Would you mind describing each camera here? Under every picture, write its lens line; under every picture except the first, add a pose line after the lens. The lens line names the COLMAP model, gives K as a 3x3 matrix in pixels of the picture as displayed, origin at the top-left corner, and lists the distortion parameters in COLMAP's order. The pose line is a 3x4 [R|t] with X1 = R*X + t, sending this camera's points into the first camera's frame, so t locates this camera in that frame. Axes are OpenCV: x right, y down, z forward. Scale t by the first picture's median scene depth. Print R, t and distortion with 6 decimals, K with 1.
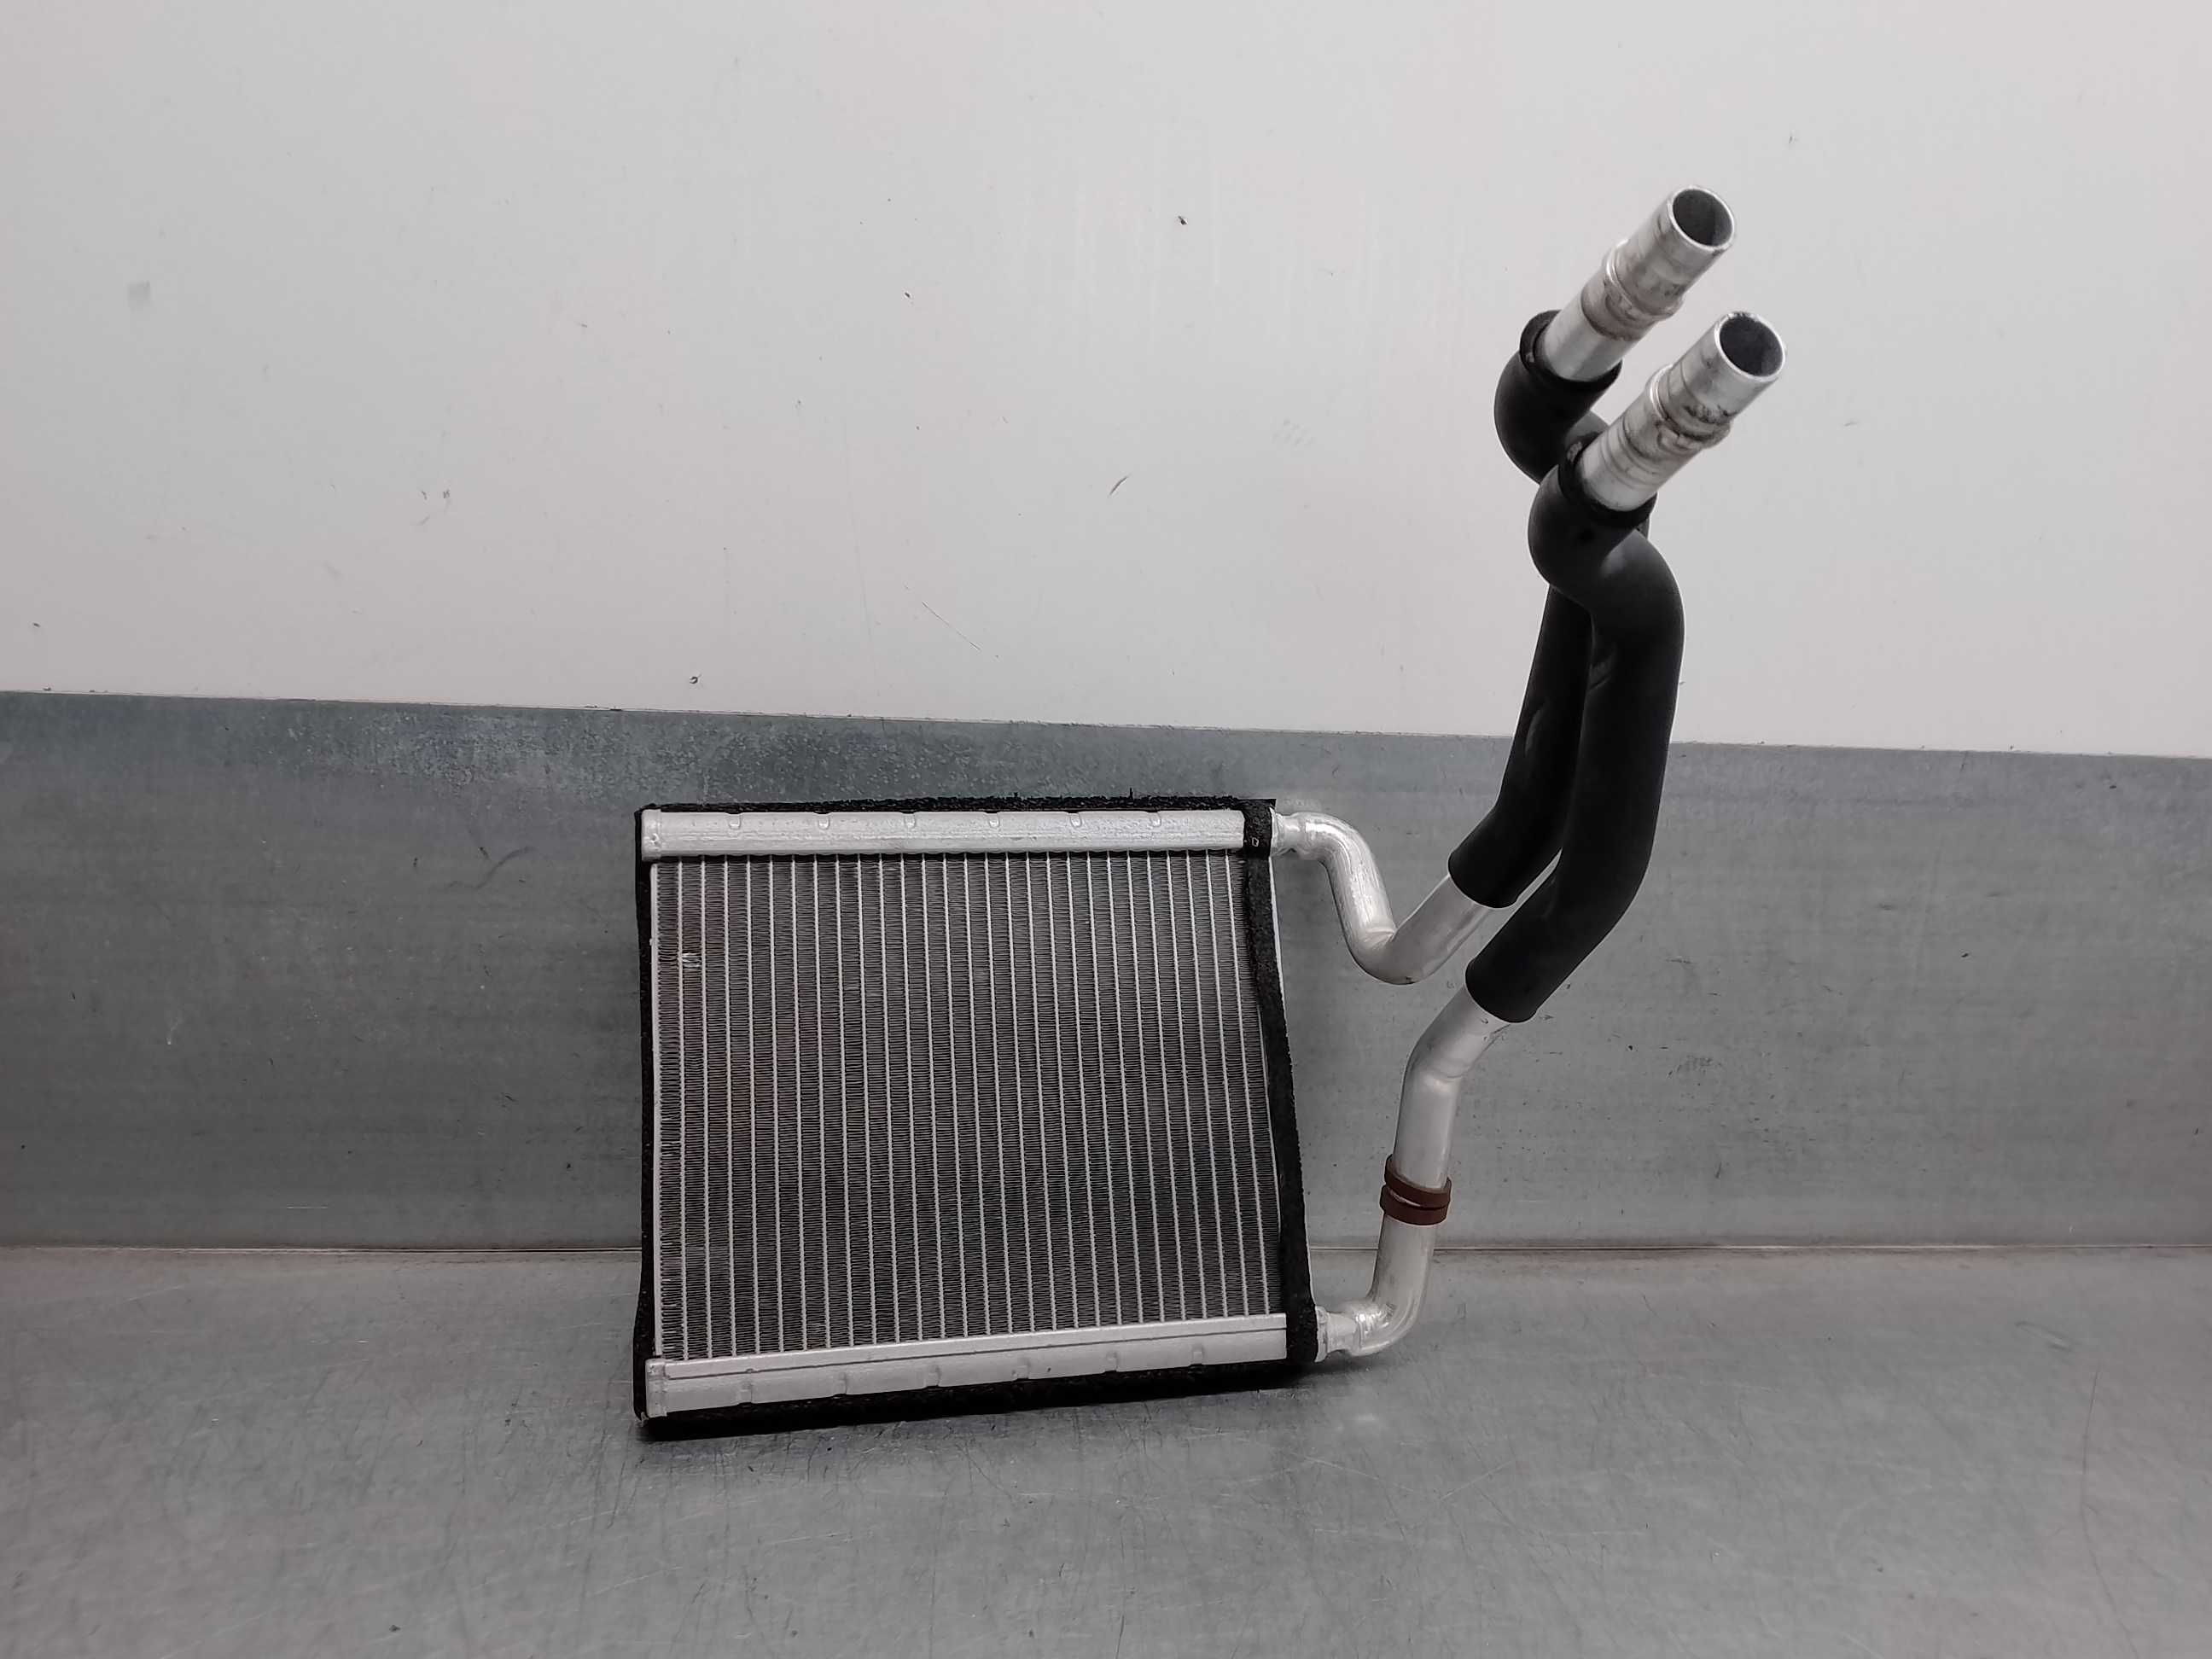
lens RADIAL K [[1788.8, 0, 1099.3], [0, 1788.8, 826.6], [0, 0, 1]] dist [0.055369, -0.138354]
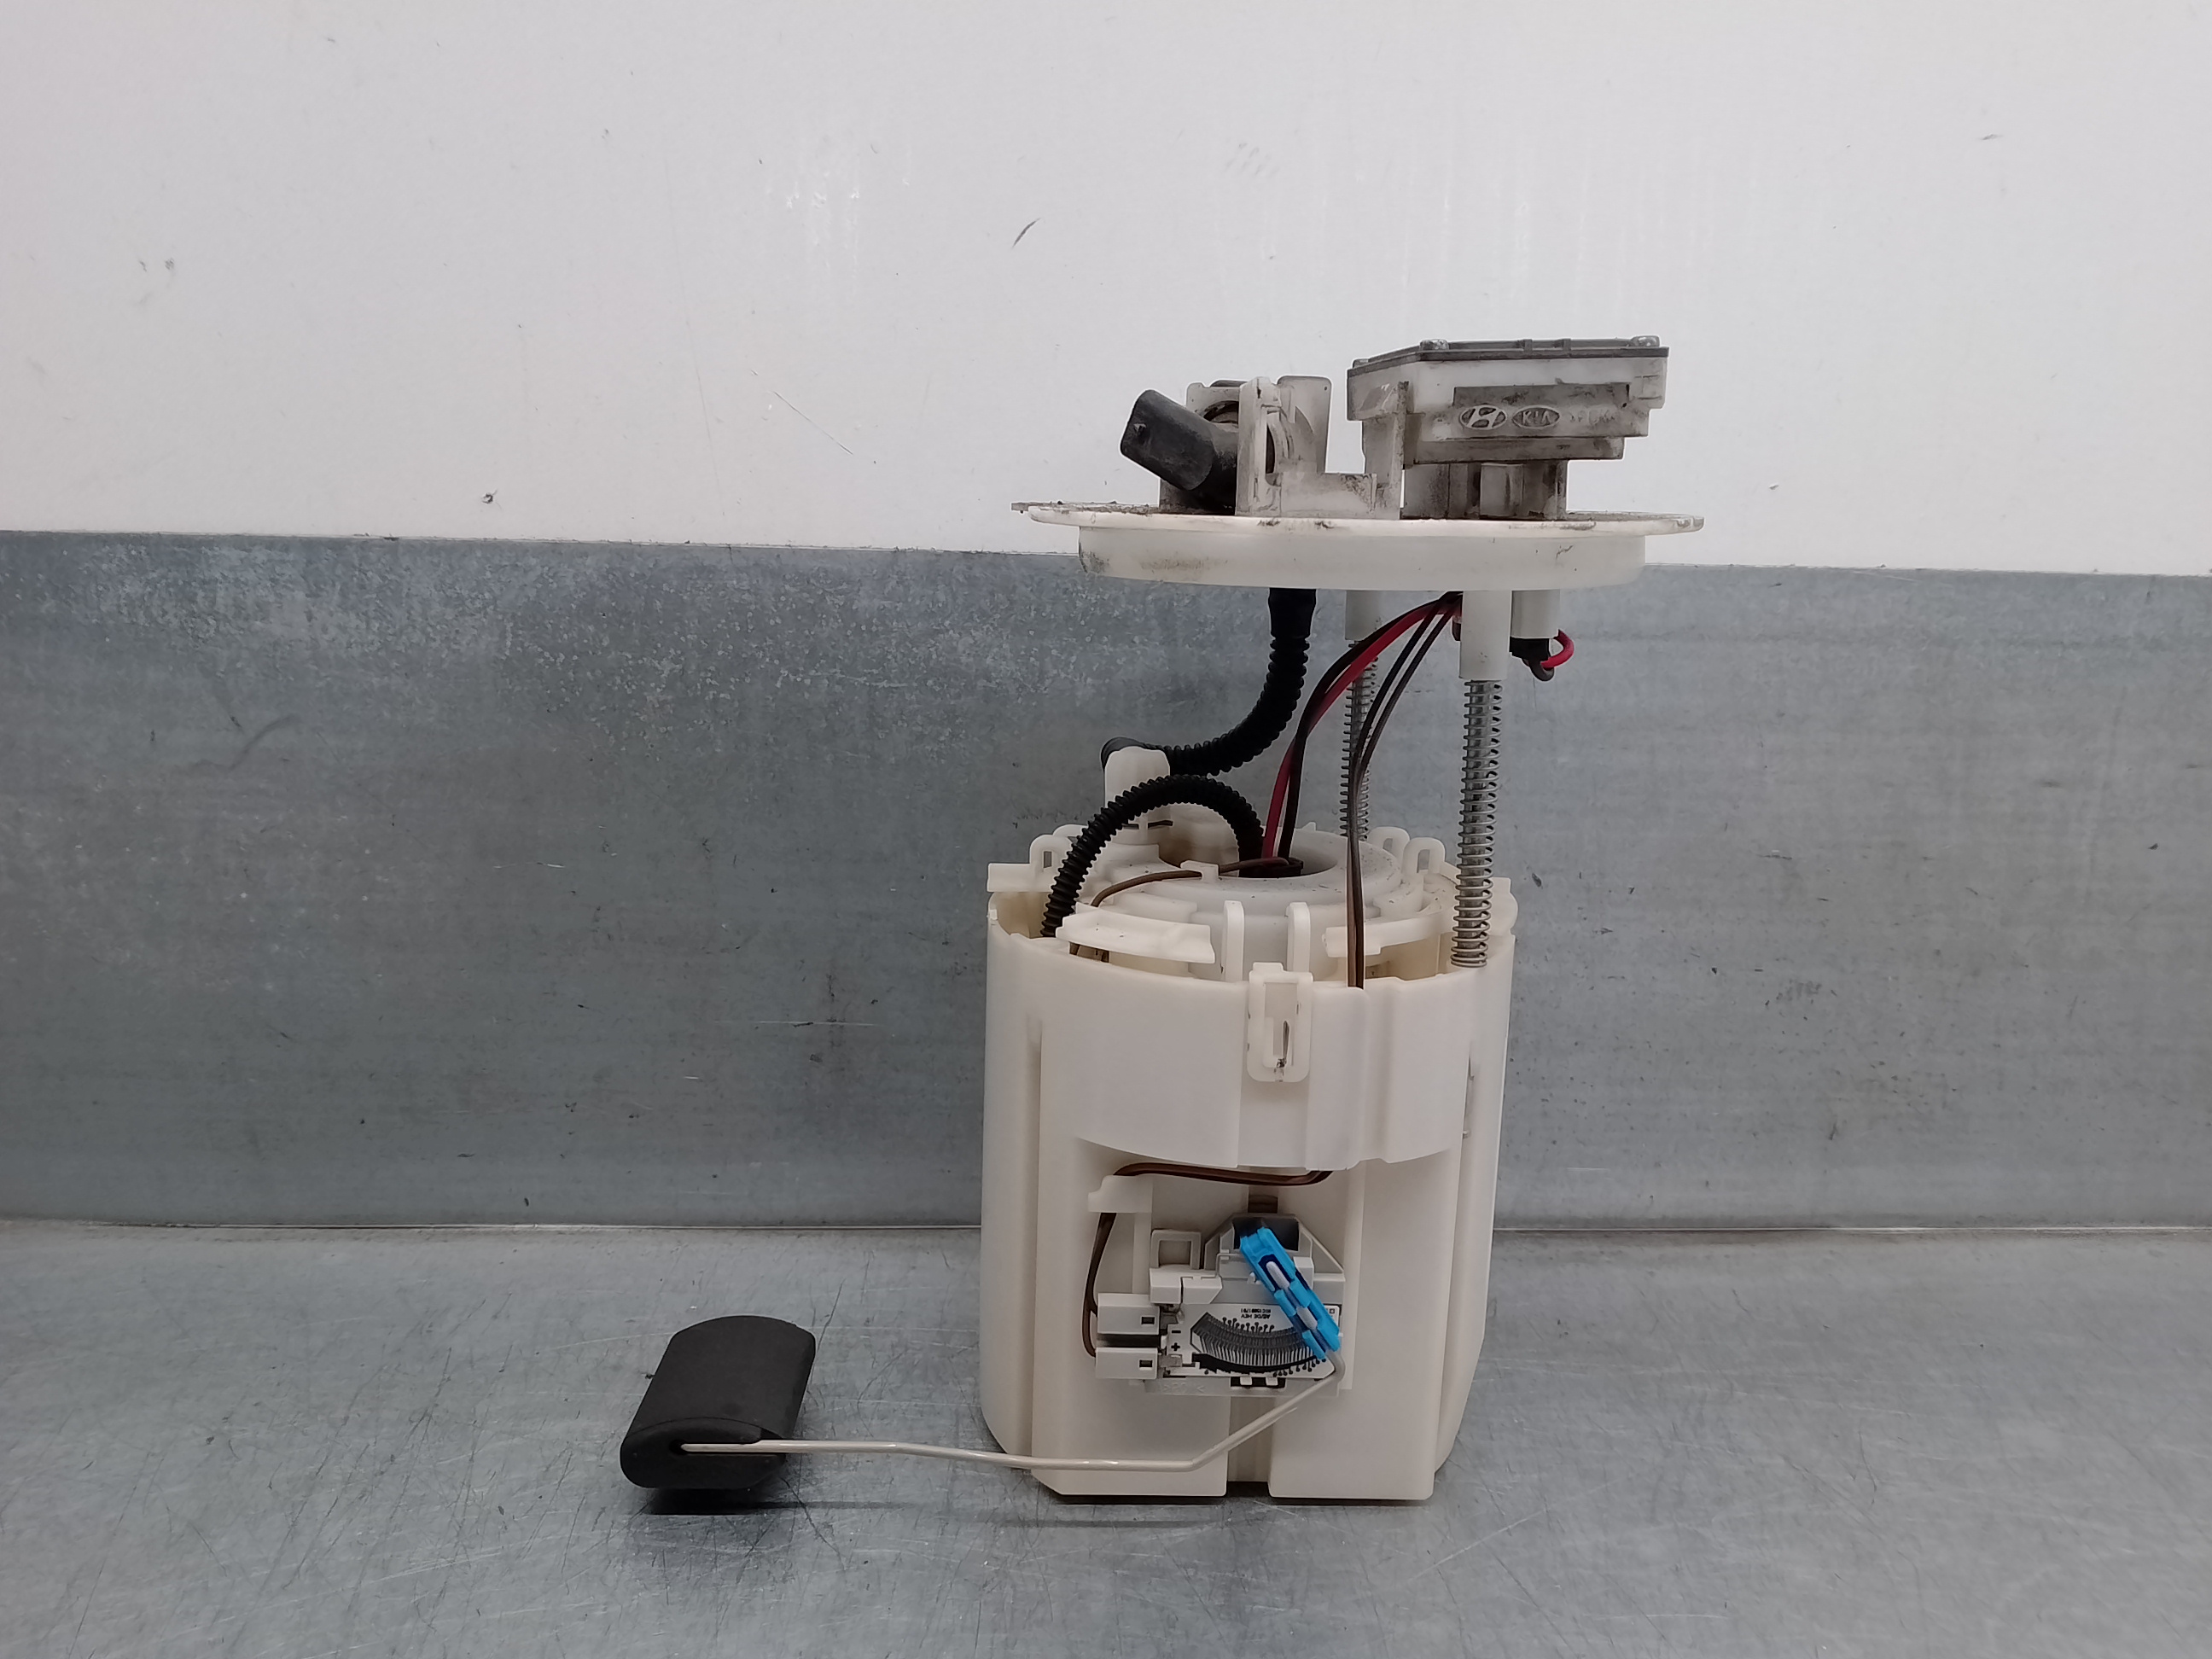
lens RADIAL K [[1782.5, 0, 1106.0], [0, 1782.5, 829.5], [0, 0, 1]] dist [0.048523, -0.134549]
pose [[0.998127, -0.011016, -0.060175, 0.088529], [0.010675, 0.999925, -0.005996, 0.070044], [0.060237, 0.005343, 0.998170, 0.233219]]
